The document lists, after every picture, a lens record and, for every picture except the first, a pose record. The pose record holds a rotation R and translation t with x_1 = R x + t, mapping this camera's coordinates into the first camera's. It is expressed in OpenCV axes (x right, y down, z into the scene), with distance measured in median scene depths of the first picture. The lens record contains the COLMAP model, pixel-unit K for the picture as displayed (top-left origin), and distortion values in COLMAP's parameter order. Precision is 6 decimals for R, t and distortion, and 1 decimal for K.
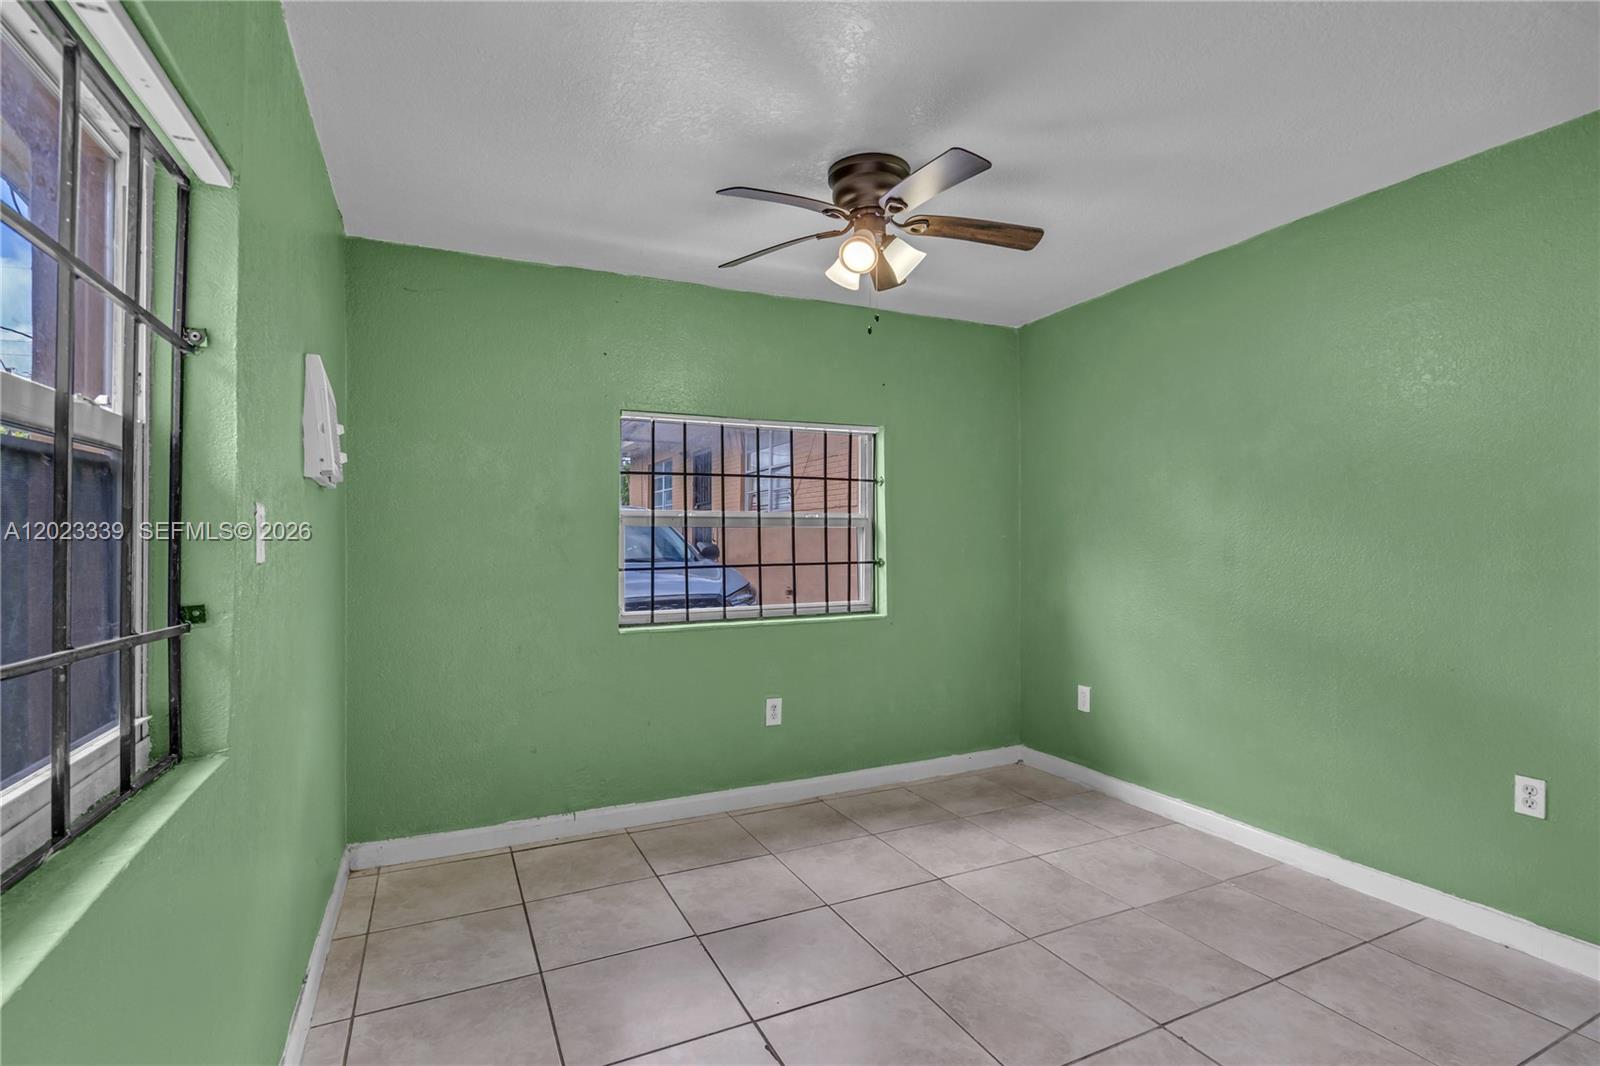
lens RADIAL K [[732.4, 0, 802.0], [0, 732.4, 540.0], [0, 0, 1]] dist [-0.006241, -0.000705]
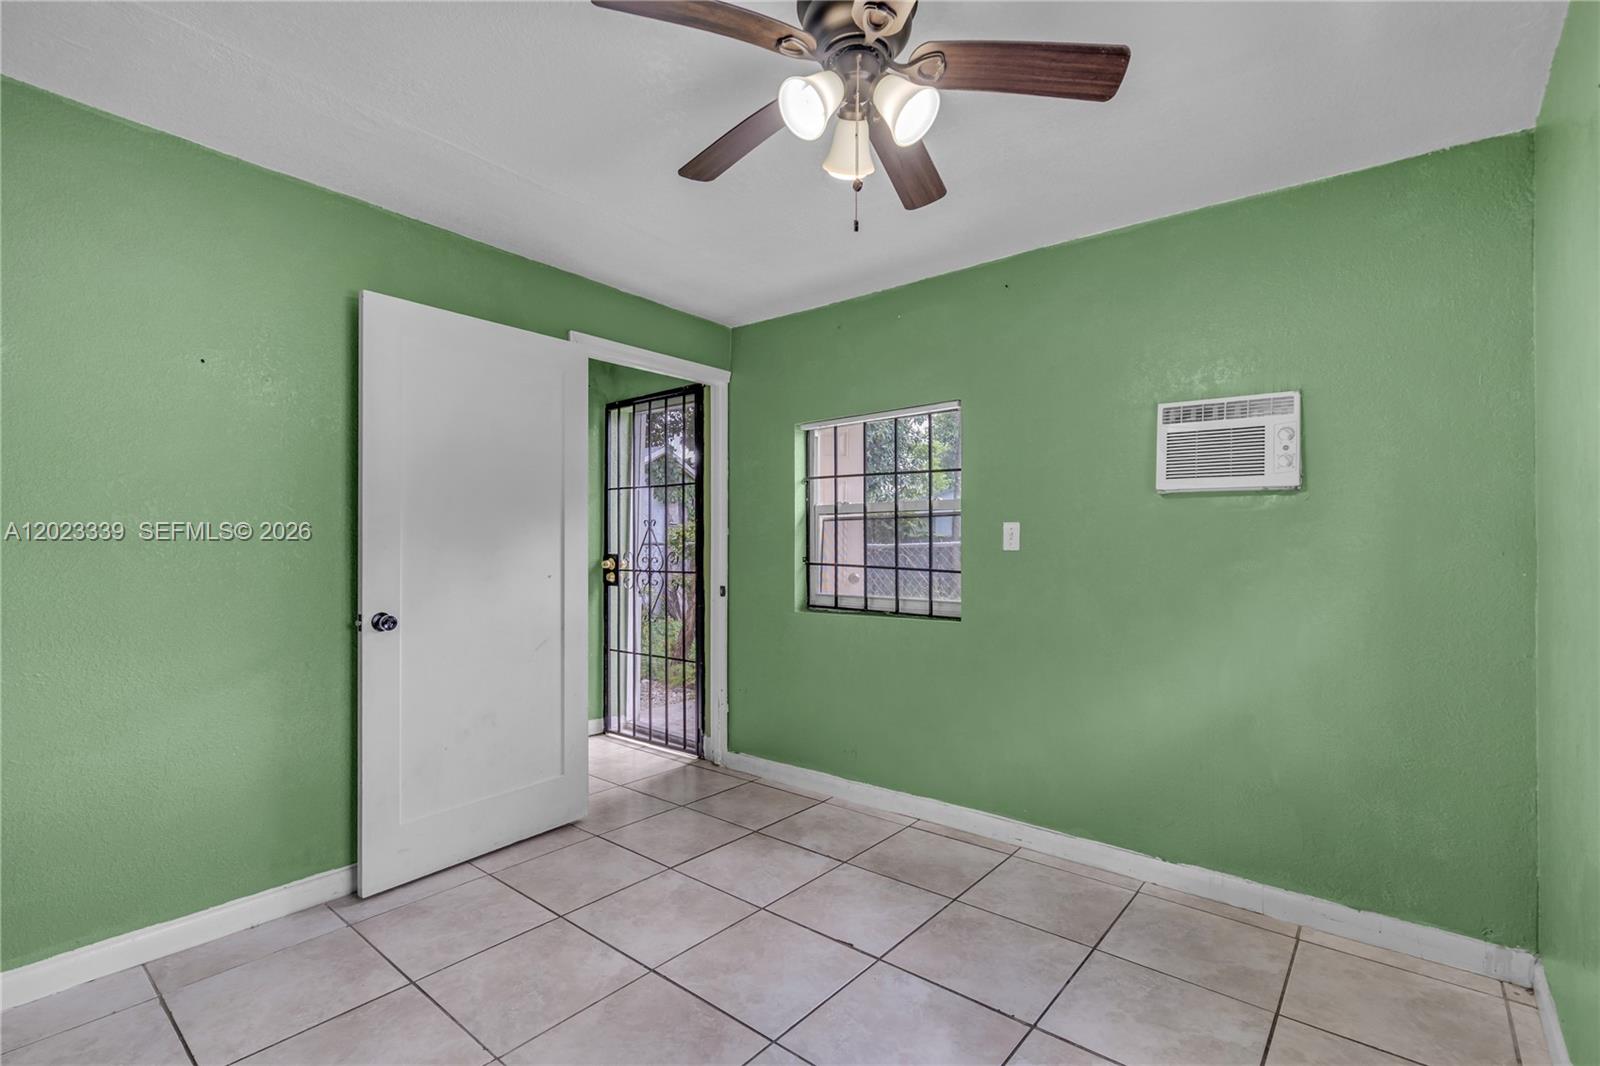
lens RADIAL K [[732.4, 0, 797.6], [0, 732.4, 539.6], [0, 0, 1]] dist [-0.006241, -0.000705]
pose [[-0.910517, -0.005661, -0.413434, 0.411521], [-0.000281, 0.999915, -0.013072, 0.012474], [0.413473, -0.011786, -0.910440, 1.558677]]
